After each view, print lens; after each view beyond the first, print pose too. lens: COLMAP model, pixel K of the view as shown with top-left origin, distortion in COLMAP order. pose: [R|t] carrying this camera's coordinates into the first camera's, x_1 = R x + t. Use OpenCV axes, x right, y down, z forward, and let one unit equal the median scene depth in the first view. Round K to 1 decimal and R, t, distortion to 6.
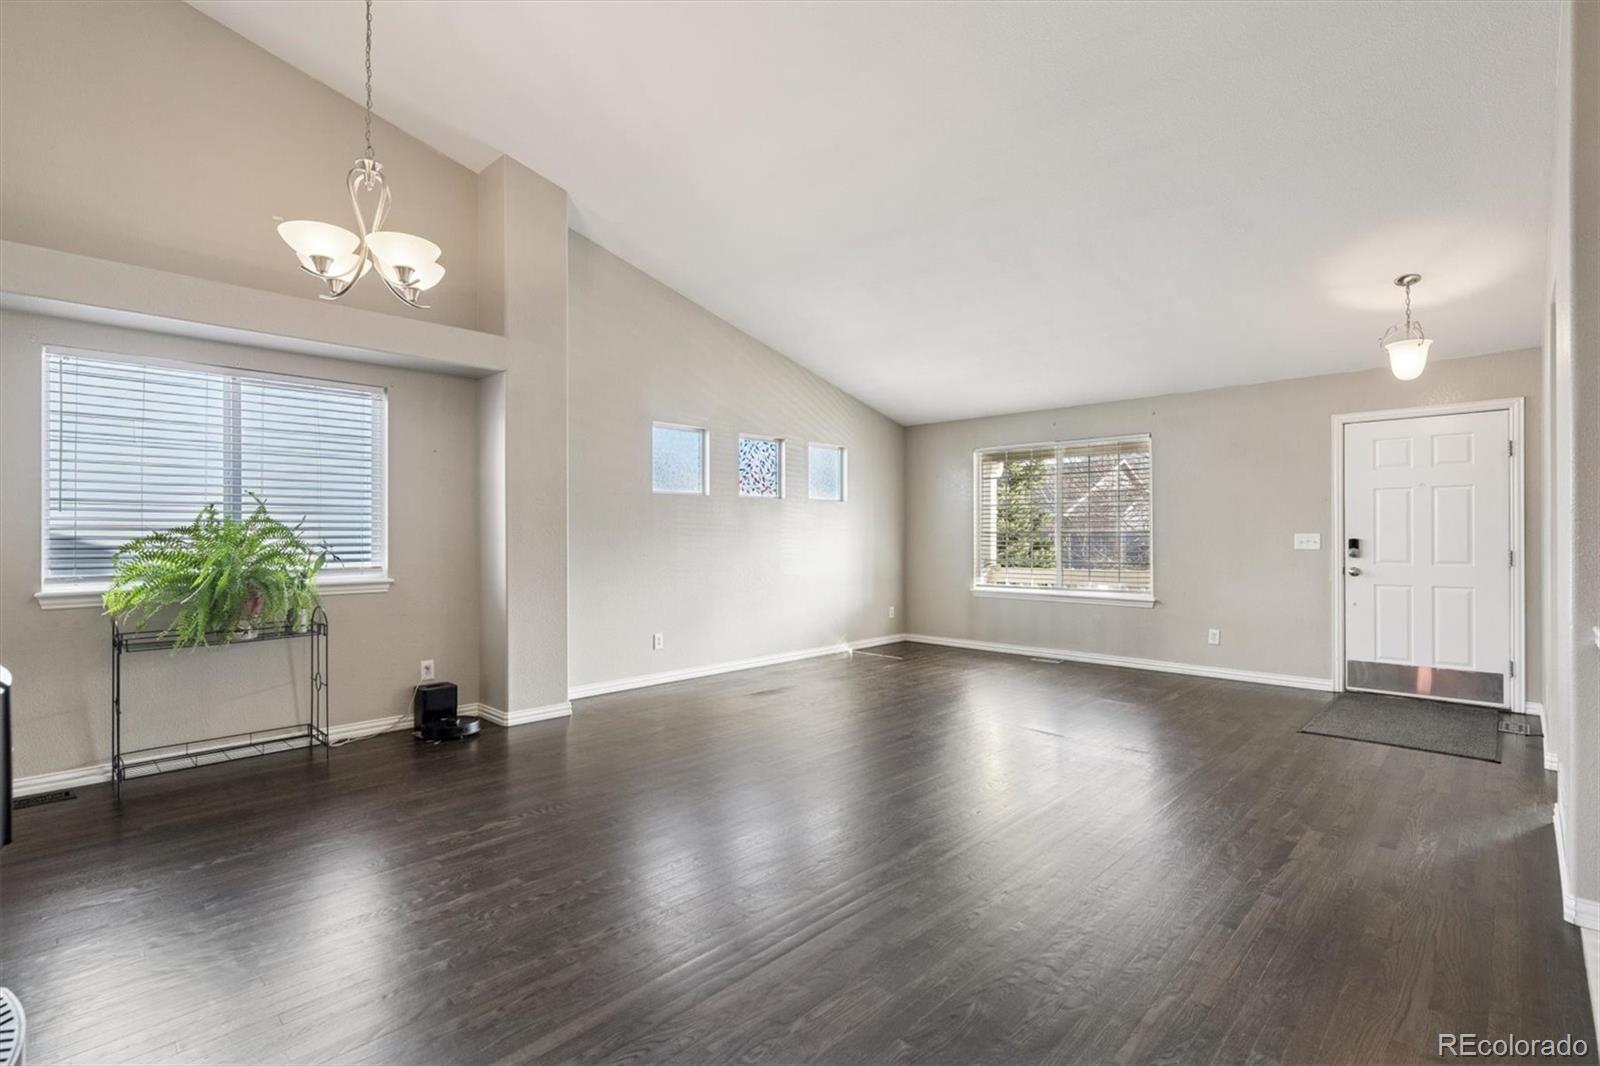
lens RADIAL K [[763.2, 0, 801.1], [0, 763.2, 538.5], [0, 0, 1]] dist [0.000005, -0.000167]
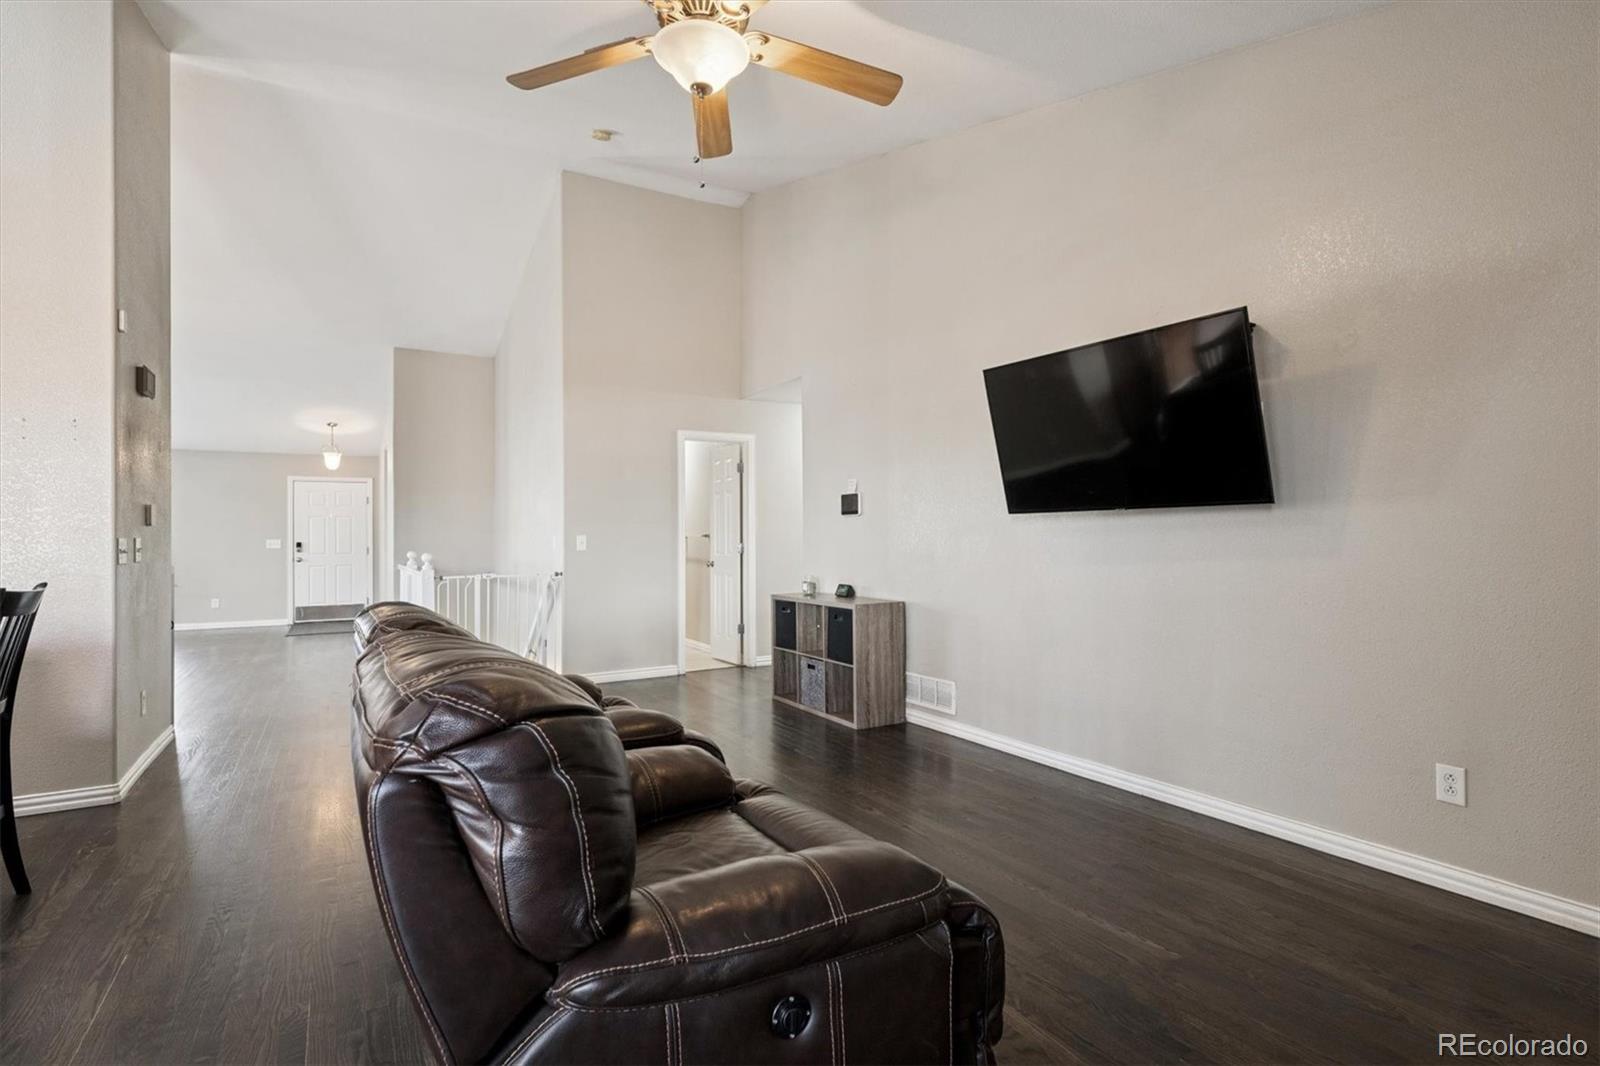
lens RADIAL K [[819.7, 0, 799.6], [0, 819.7, 528.6], [0, 0, 1]] dist [-0.003702, -0.001088]
pose [[0.294439, 0.007368, 0.955642, -0.777893], [0.005337, 0.999942, -0.009354, -0.007280], [-0.955655, 0.007855, 0.294383, -0.717901]]
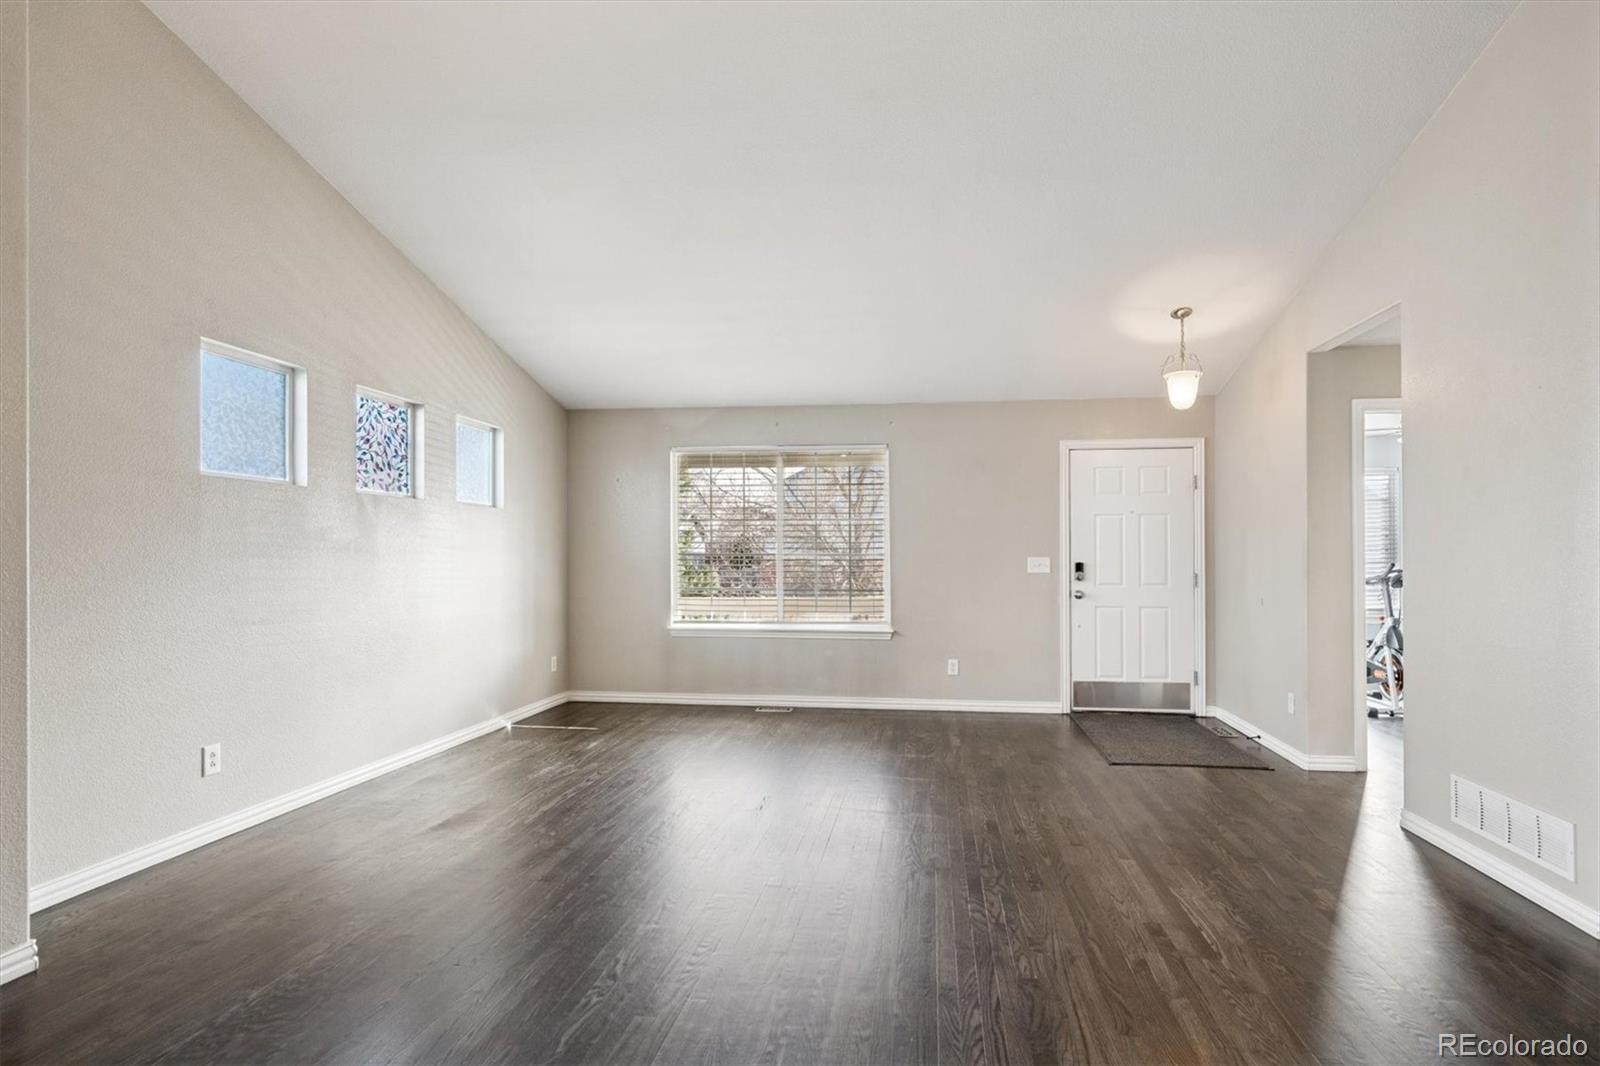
lens RADIAL K [[819.7, 0, 835.5], [0, 819.7, 557.2], [0, 0, 1]] dist [-0.003702, -0.001088]
pose [[0.795784, 0.003251, 0.605571, -0.185799], [-0.000473, 0.999989, -0.004746, -0.001202], [-0.605580, 0.003491, 0.795777, 0.295249]]
